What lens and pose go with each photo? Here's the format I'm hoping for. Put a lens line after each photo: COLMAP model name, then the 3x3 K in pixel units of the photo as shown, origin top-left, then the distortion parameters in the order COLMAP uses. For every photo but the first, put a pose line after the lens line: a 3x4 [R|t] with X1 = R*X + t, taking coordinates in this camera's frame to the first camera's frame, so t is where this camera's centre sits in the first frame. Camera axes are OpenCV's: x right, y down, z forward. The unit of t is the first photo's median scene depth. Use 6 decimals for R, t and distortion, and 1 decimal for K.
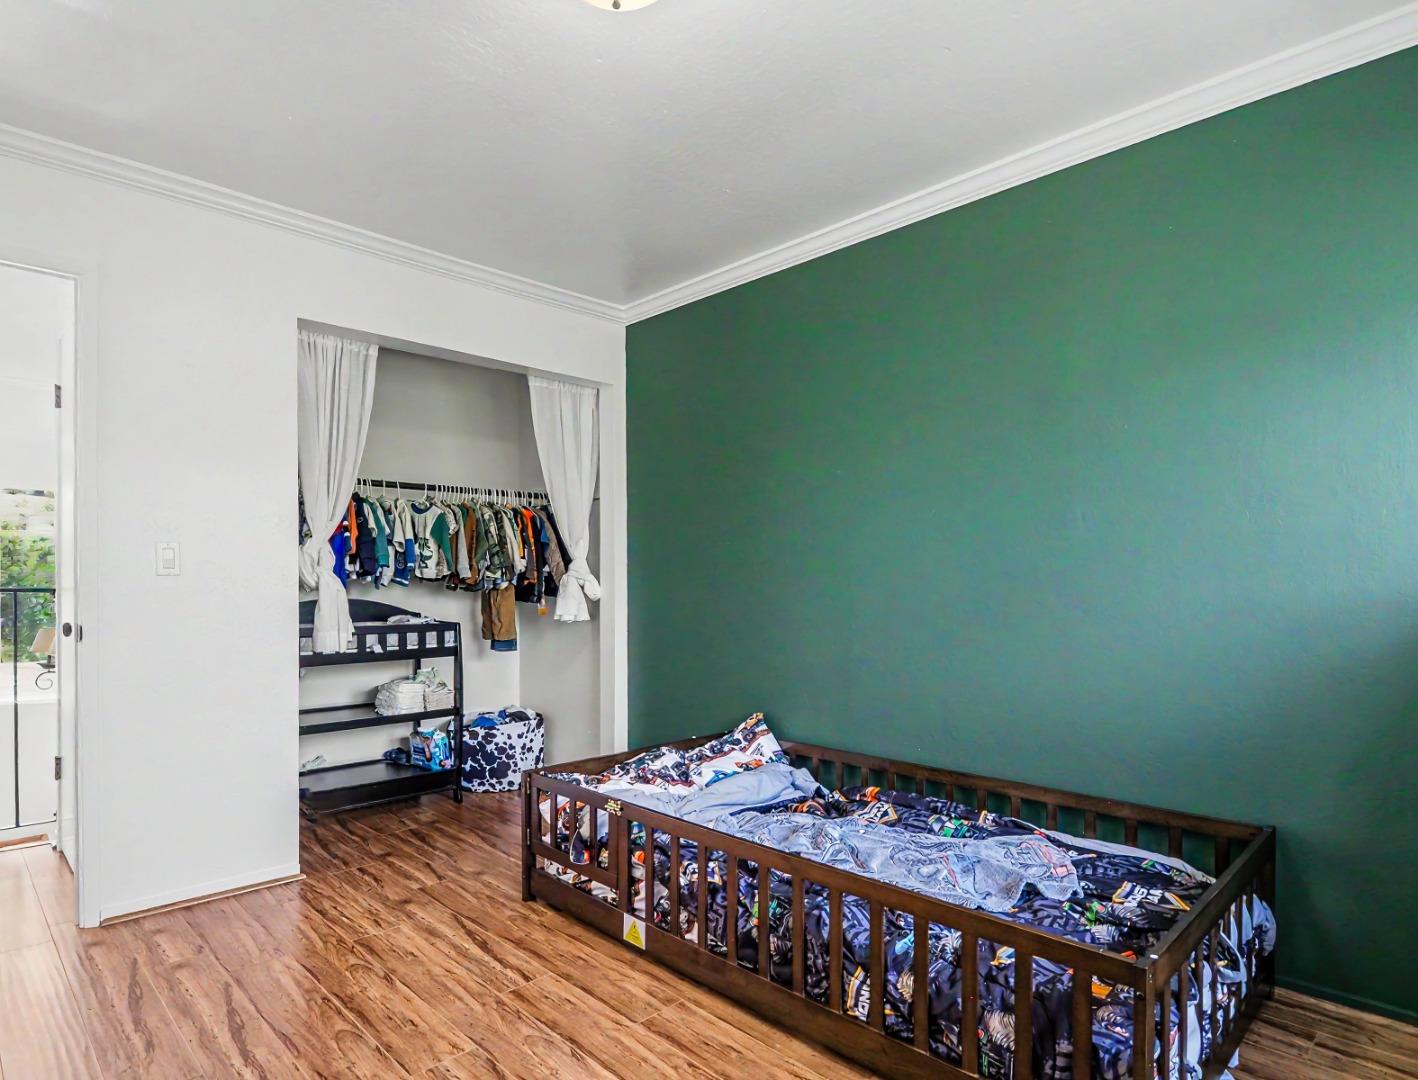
lens RADIAL K [[805.9, 0, 707.3], [0, 805.9, 577.1], [0, 0, 1]] dist [-0.002620, -0.000679]
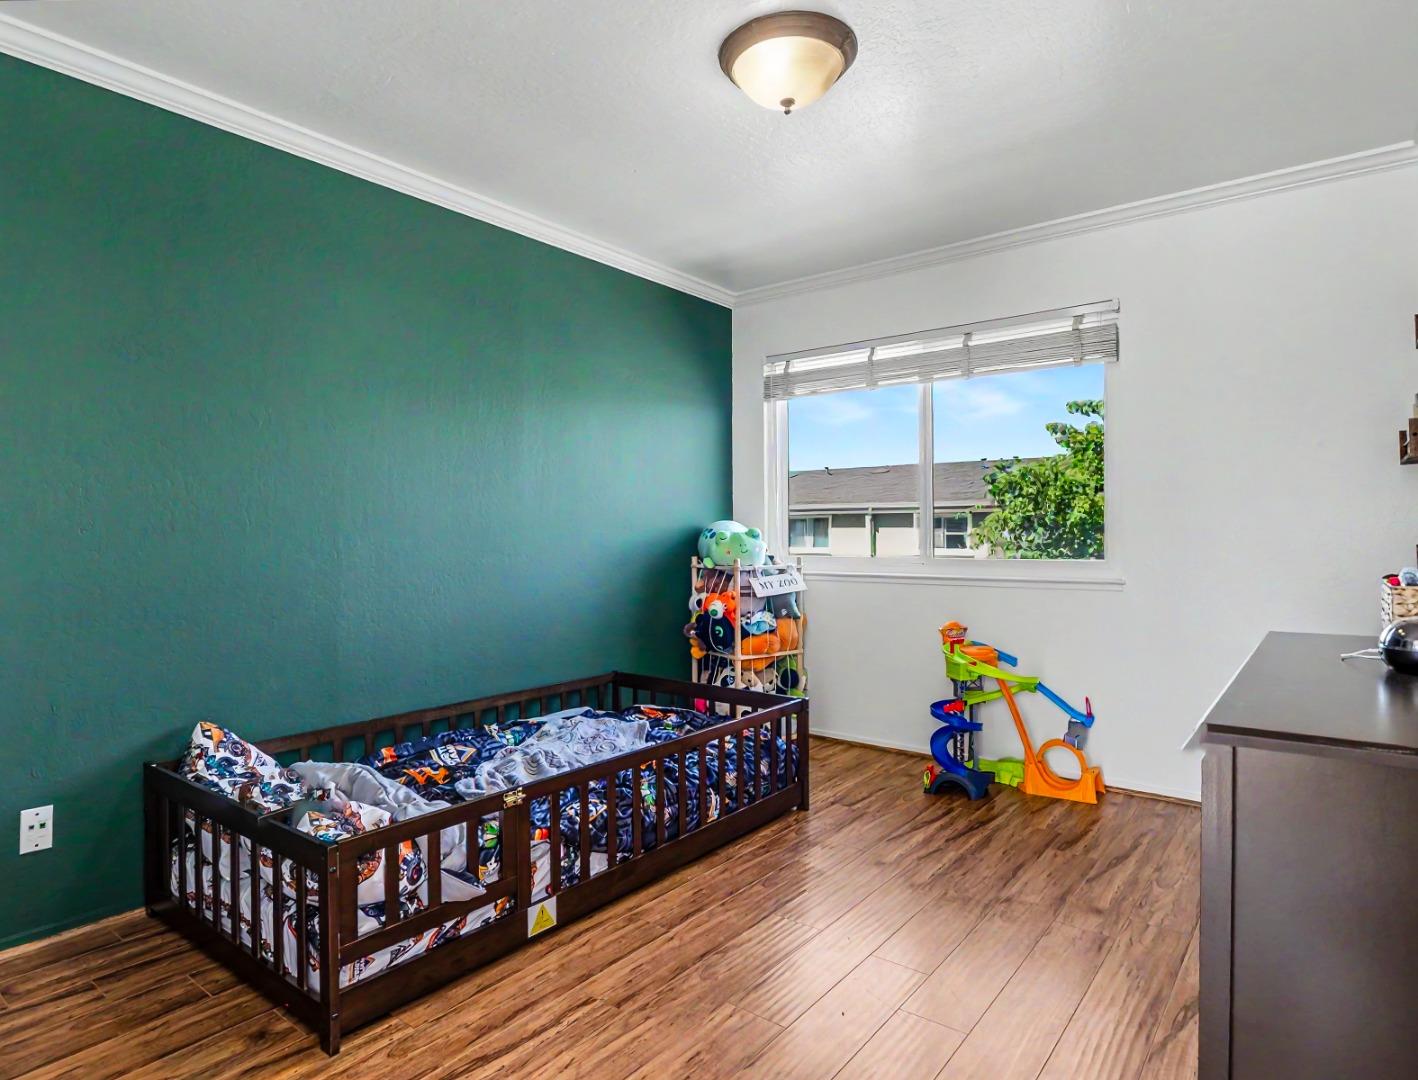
lens RADIAL K [[778.8, 0, 731.3], [0, 778.8, 540.8], [0, 0, 1]] dist [-0.004034, -0.001571]
pose [[-0.131079, -0.007882, 0.991341, -0.949390], [0.002186, 0.999964, 0.008240, 0.002677], [-0.991369, 0.003247, -0.131057, 0.857990]]
